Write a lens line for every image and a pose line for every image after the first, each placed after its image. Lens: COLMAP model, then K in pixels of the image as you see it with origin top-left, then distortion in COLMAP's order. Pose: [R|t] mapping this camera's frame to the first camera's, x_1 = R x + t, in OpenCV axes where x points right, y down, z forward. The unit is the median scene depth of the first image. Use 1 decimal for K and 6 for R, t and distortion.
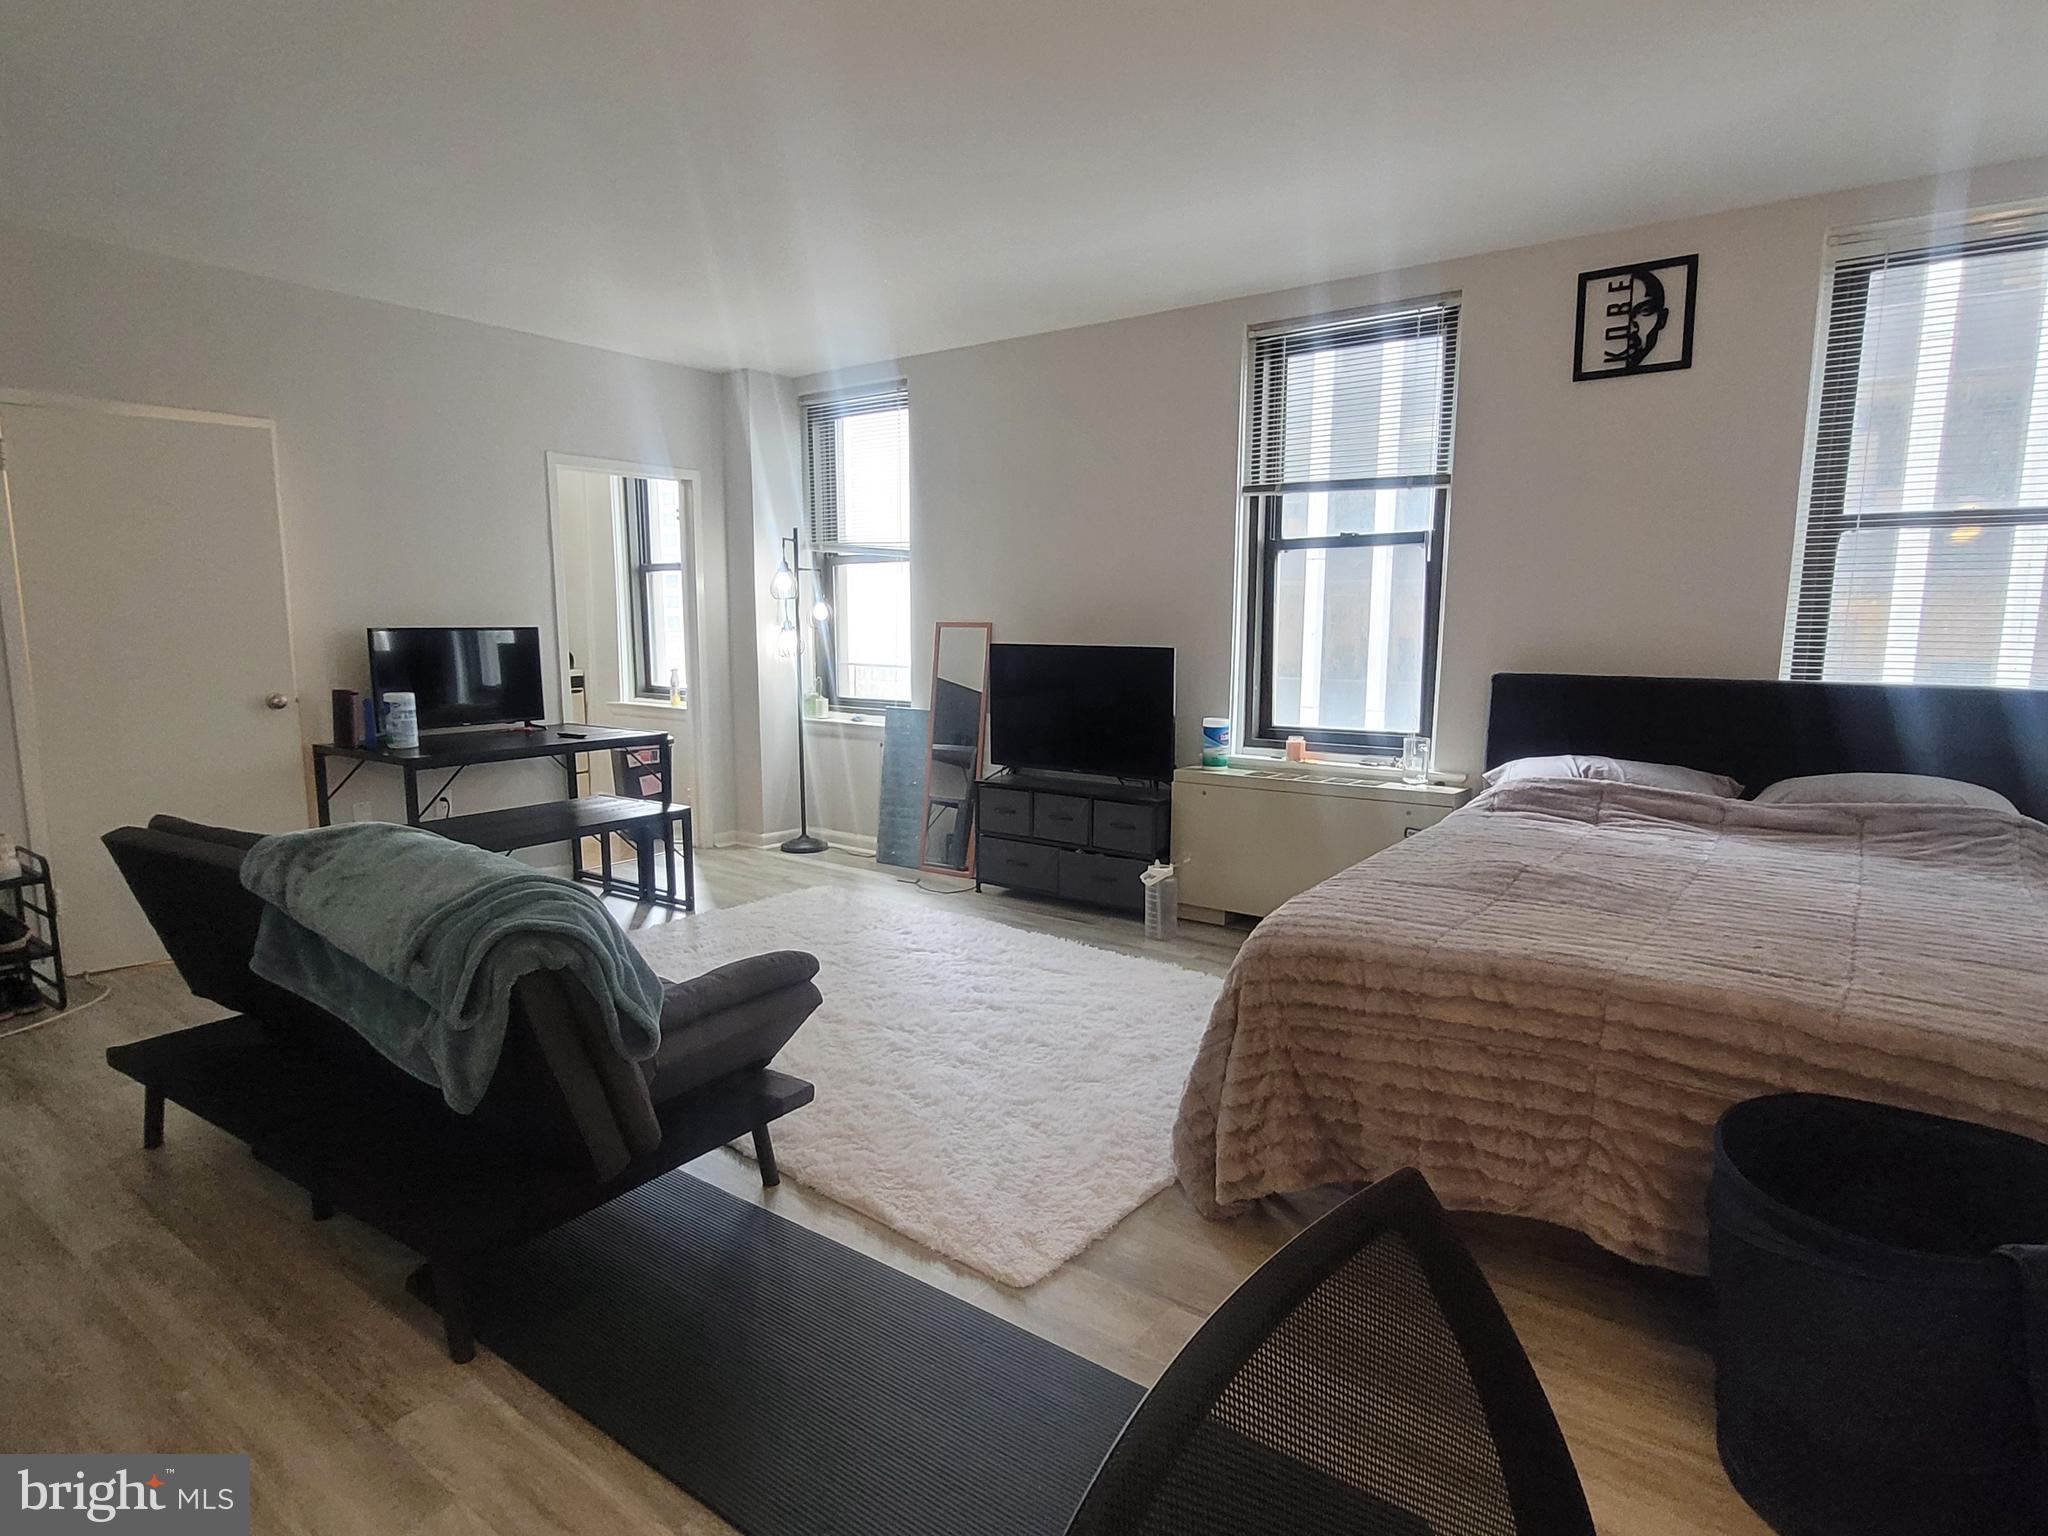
lens RADIAL K [[1119.8, 0, 1021.0], [0, 1119.8, 765.2], [0, 0, 1]] dist [0.010320, -0.007225]
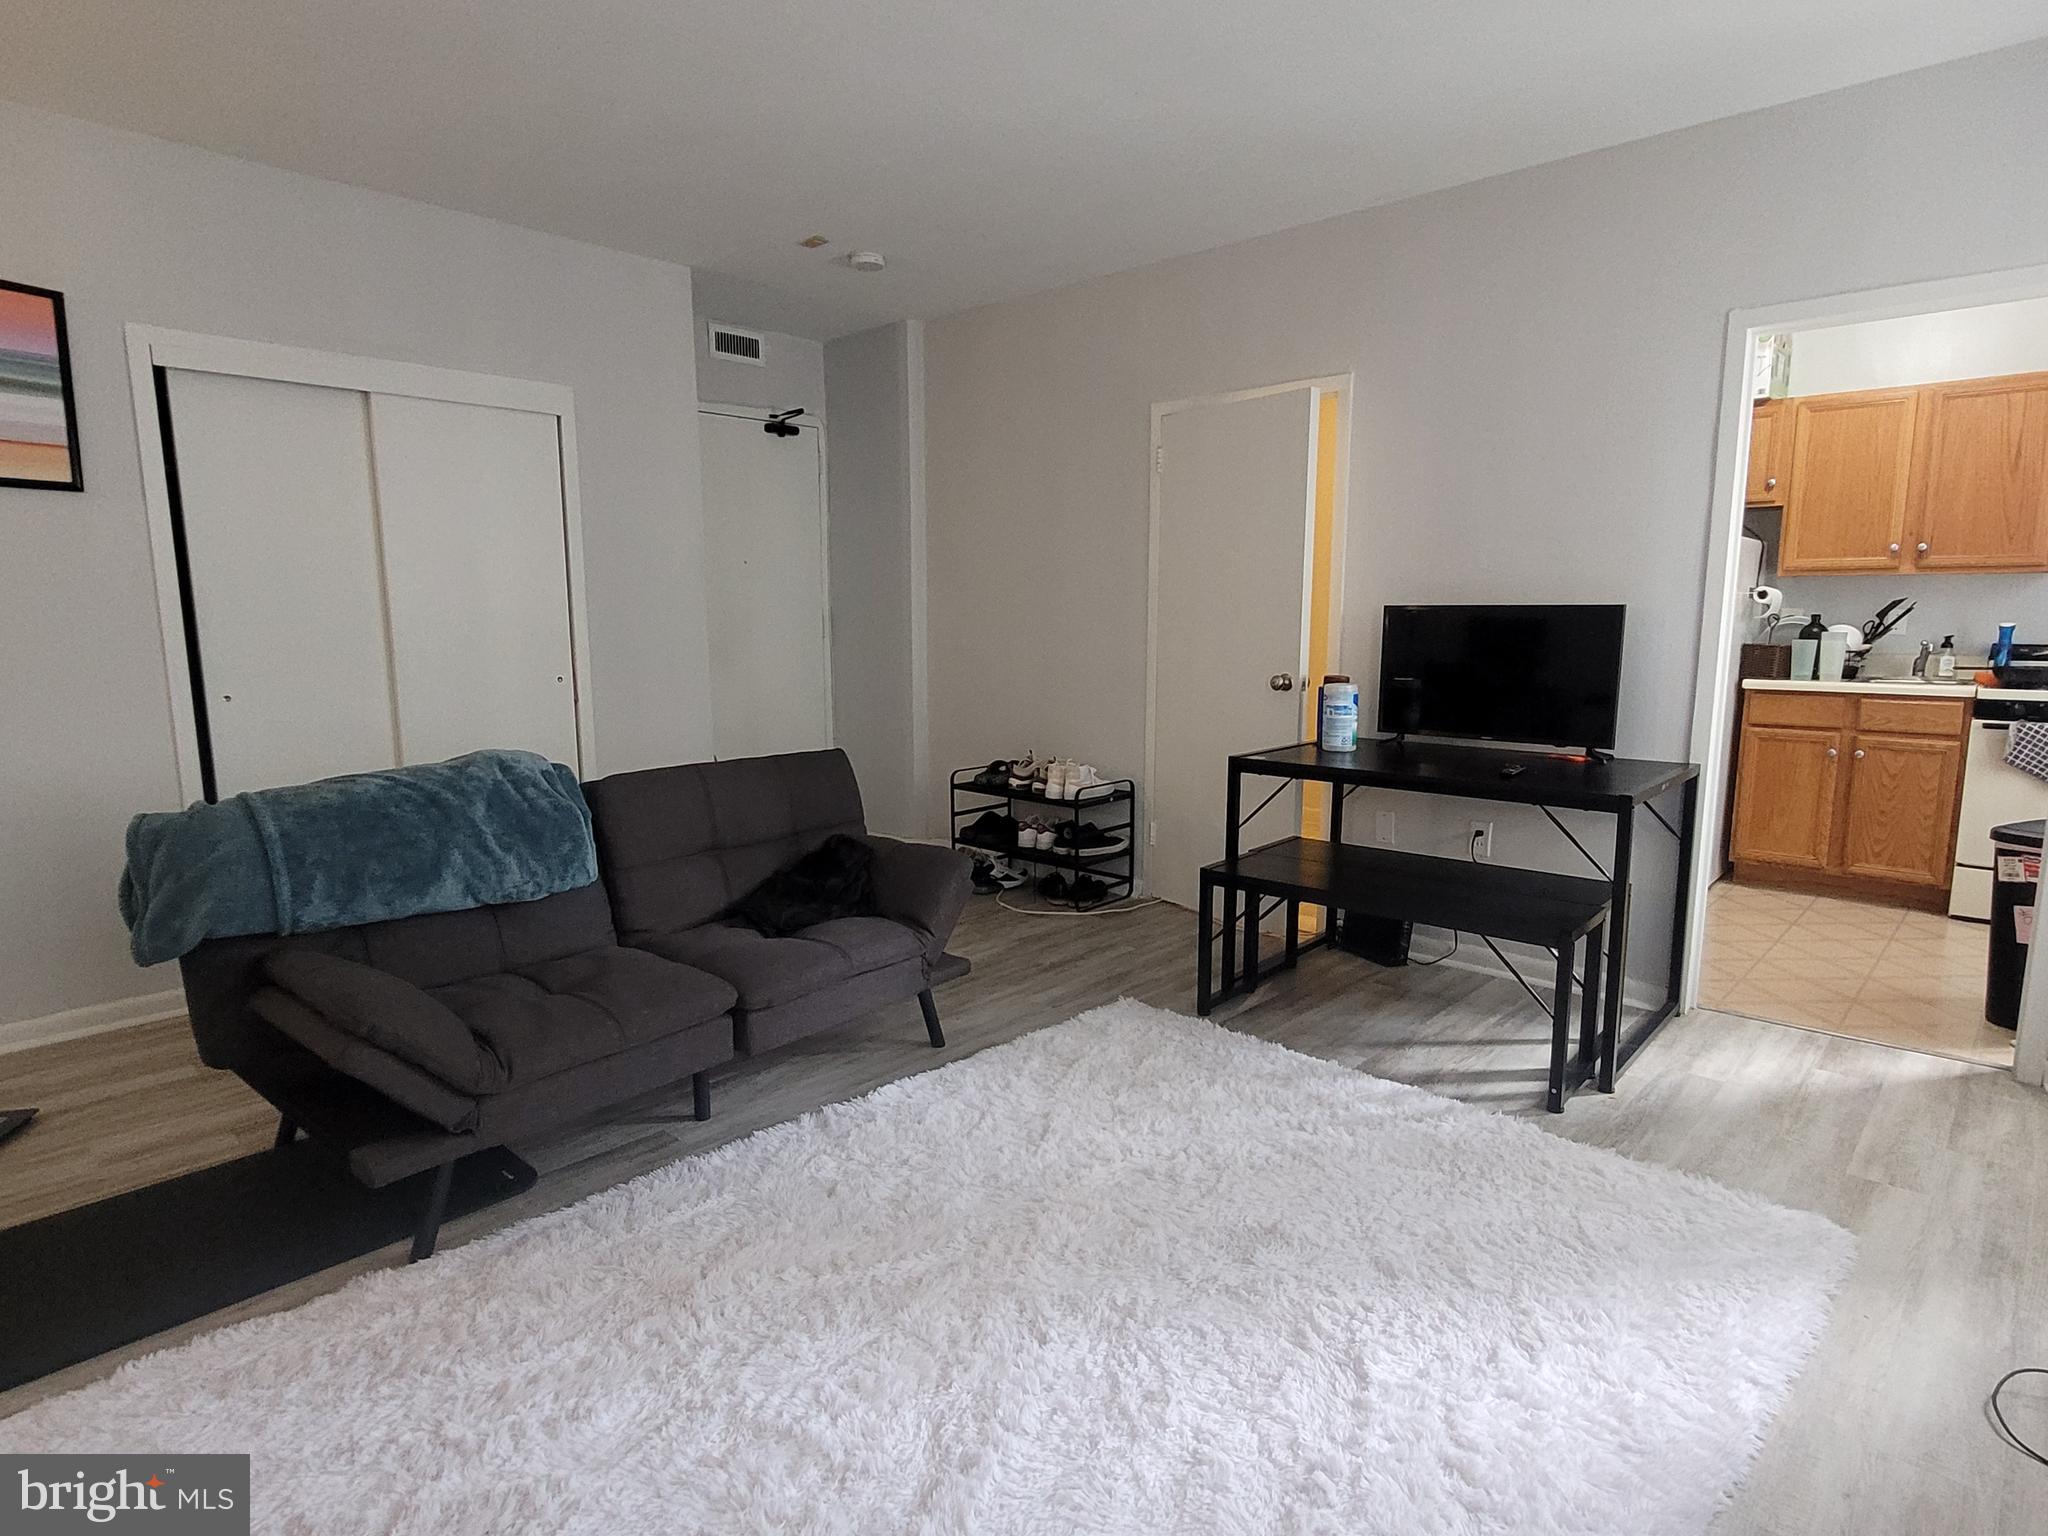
lens RADIAL K [[1119.8, 0, 1030.1], [0, 1119.8, 778.9], [0, 0, 1]] dist [0.010320, -0.007225]
pose [[-0.107930, 0.150441, -0.982710, 0.219893], [-0.129992, 0.977862, 0.163975, -0.077193], [0.985623, 0.145443, -0.085985, 0.651052]]
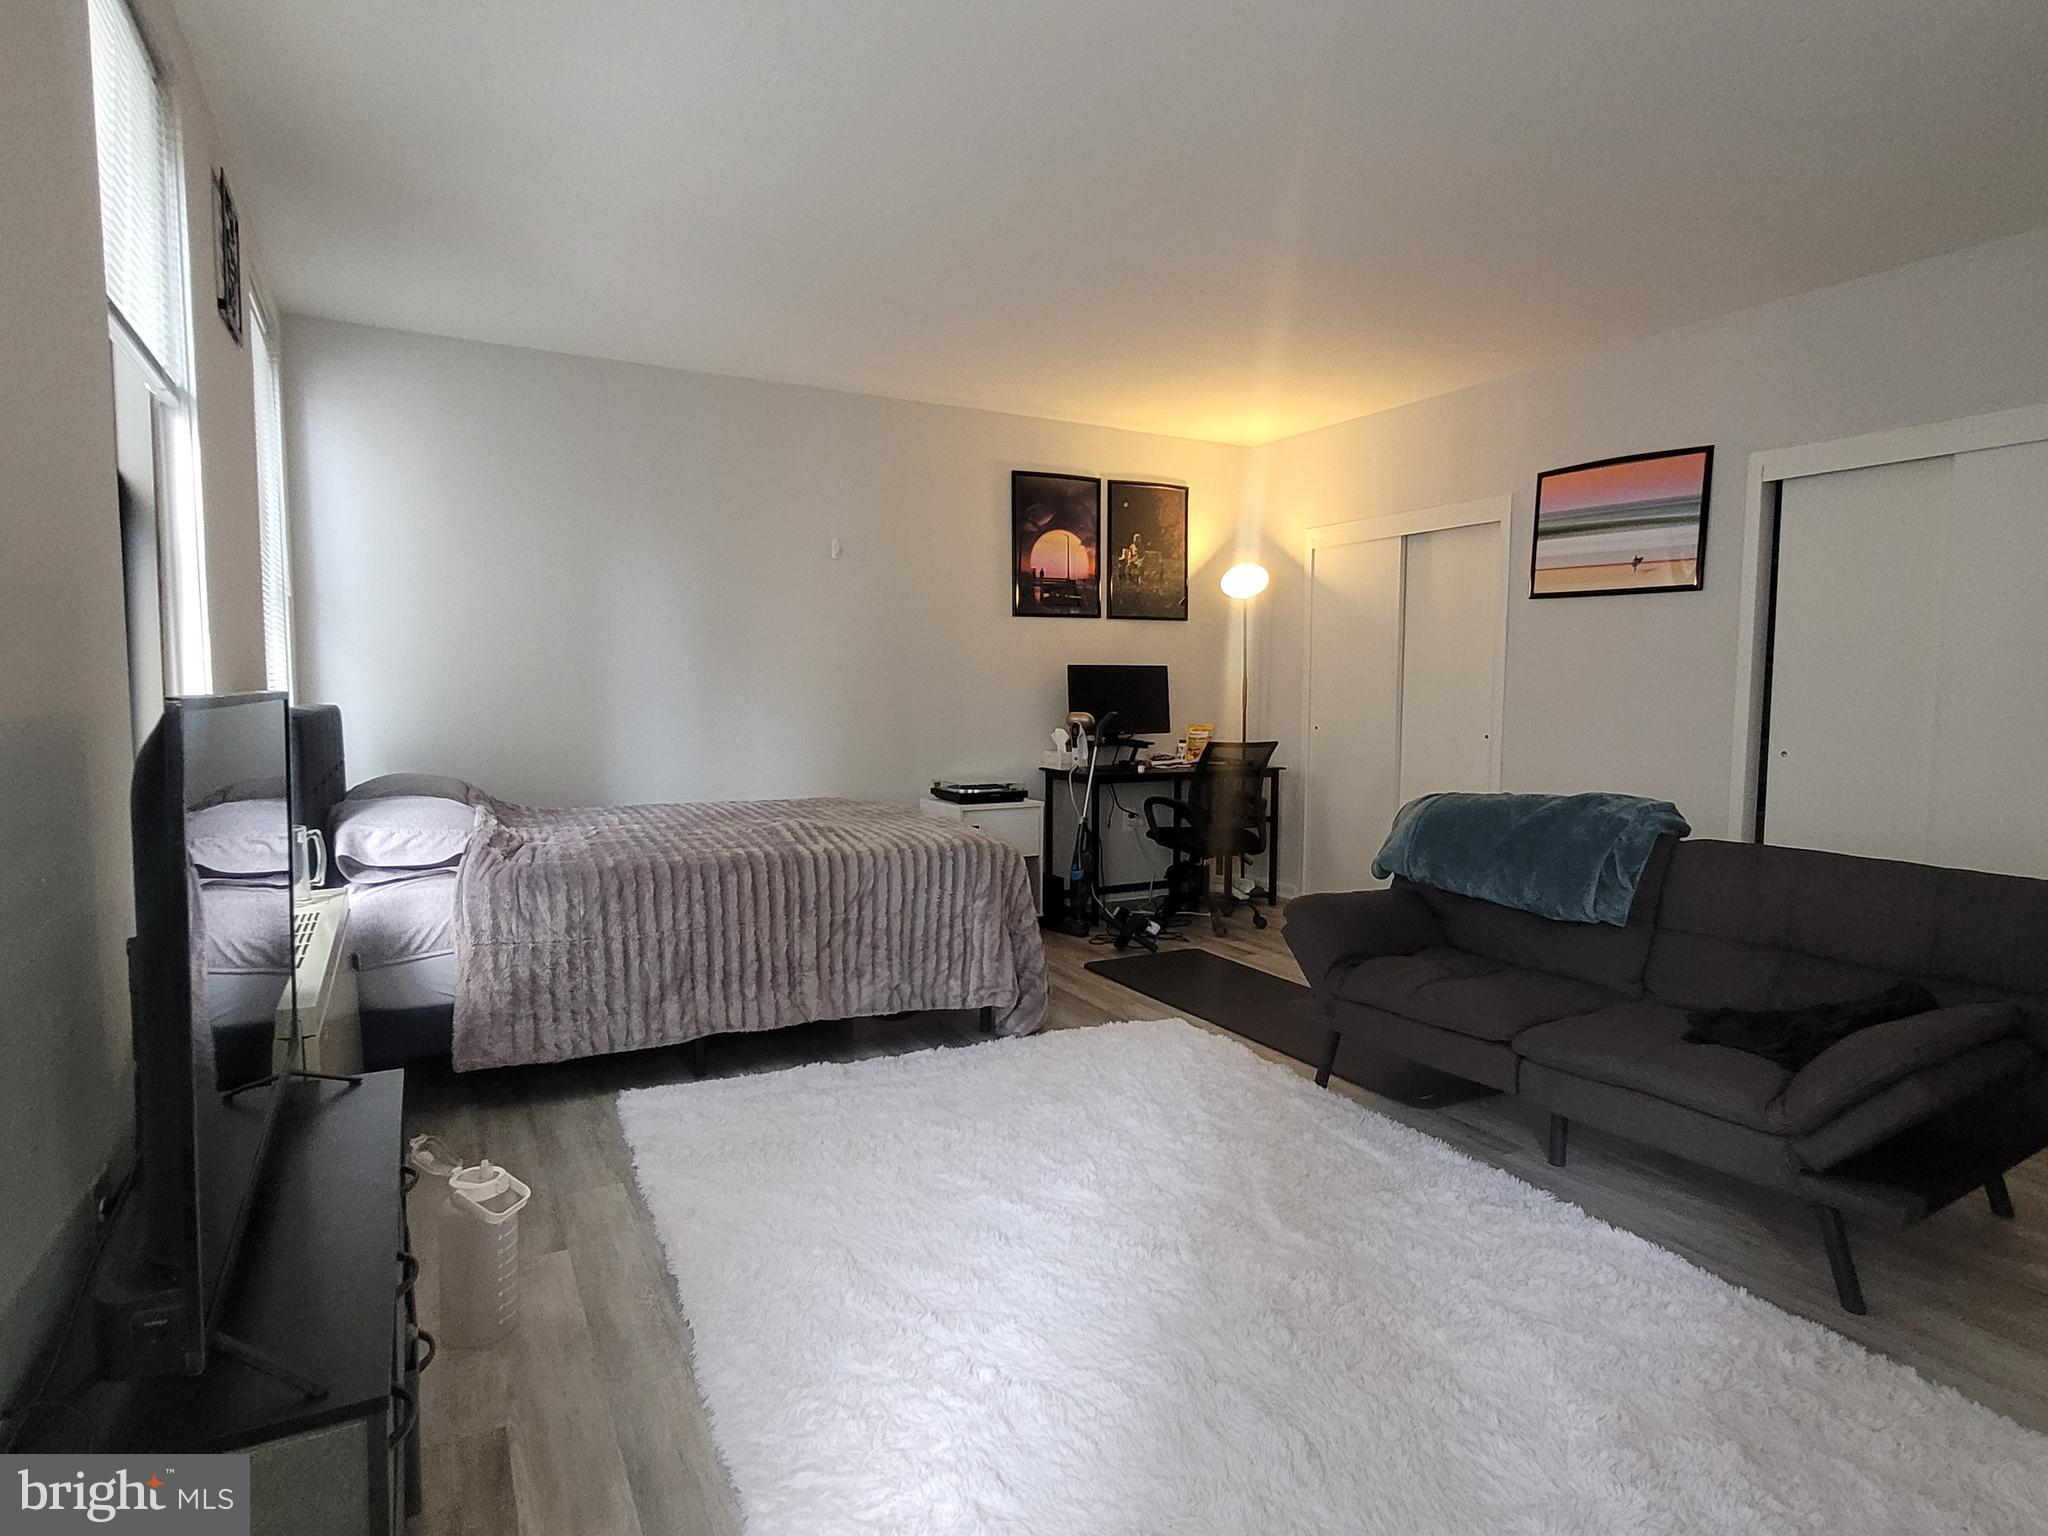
lens RADIAL K [[1119.8, 0, 1029.6], [0, 1119.8, 763.8], [0, 0, 1]] dist [0.010320, -0.007225]
pose [[-0.908462, -0.032296, 0.416717, -0.210473], [0.053275, 0.979931, 0.192087, -0.118711], [-0.414558, 0.196705, -0.888510, 0.998449]]
